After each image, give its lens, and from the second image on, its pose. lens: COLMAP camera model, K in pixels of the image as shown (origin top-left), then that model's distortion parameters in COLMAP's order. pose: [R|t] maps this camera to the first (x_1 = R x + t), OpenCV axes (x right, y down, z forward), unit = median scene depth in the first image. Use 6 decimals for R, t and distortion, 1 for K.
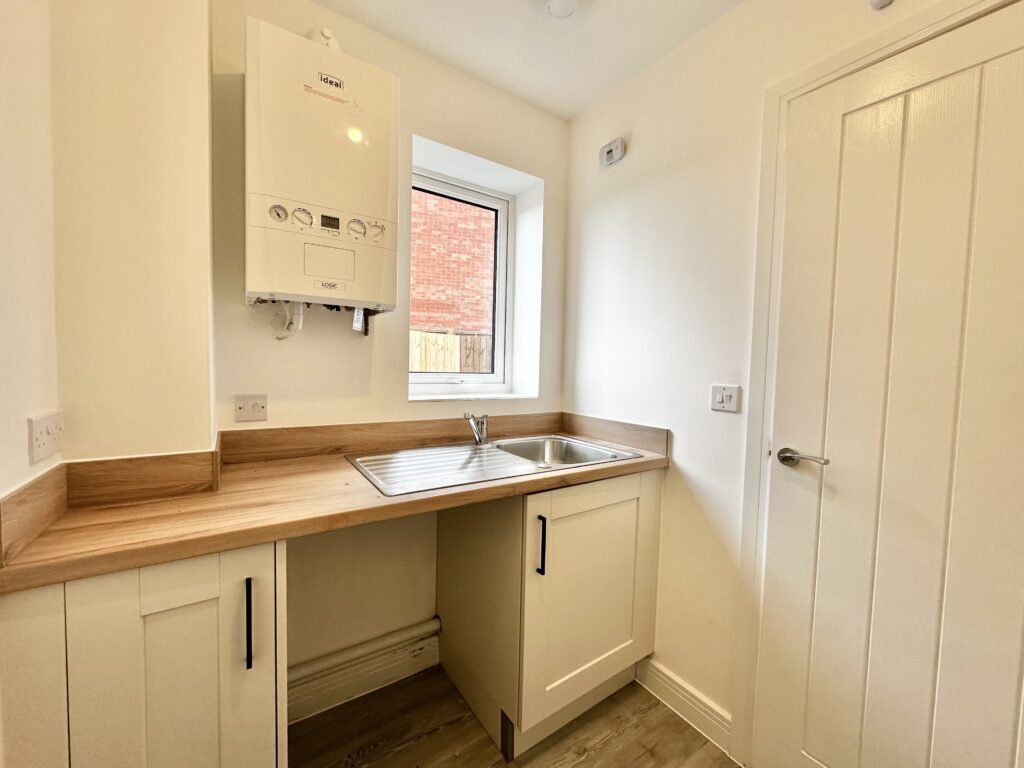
lens RADIAL K [[409.6, 0, 512.9], [0, 409.6, 388.6], [0, 0, 1]] dist [0.003127, 0.000217]
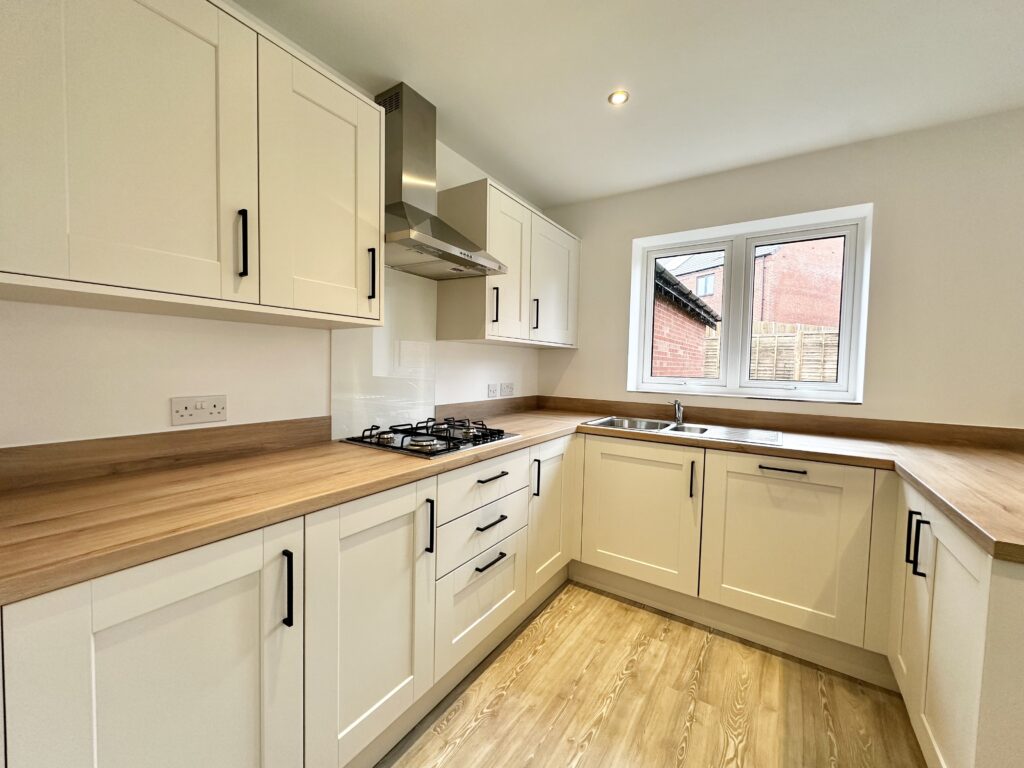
lens RADIAL K [[409.6, 0, 510.5], [0, 409.6, 383.0], [0, 0, 1]] dist [0.003127, 0.000217]
pose [[0.922062, -0.019481, 0.386551, -0.355366], [0.019905, 0.999798, 0.002904, 0.003154], [-0.386529, 0.005017, 0.922263, -0.229489]]
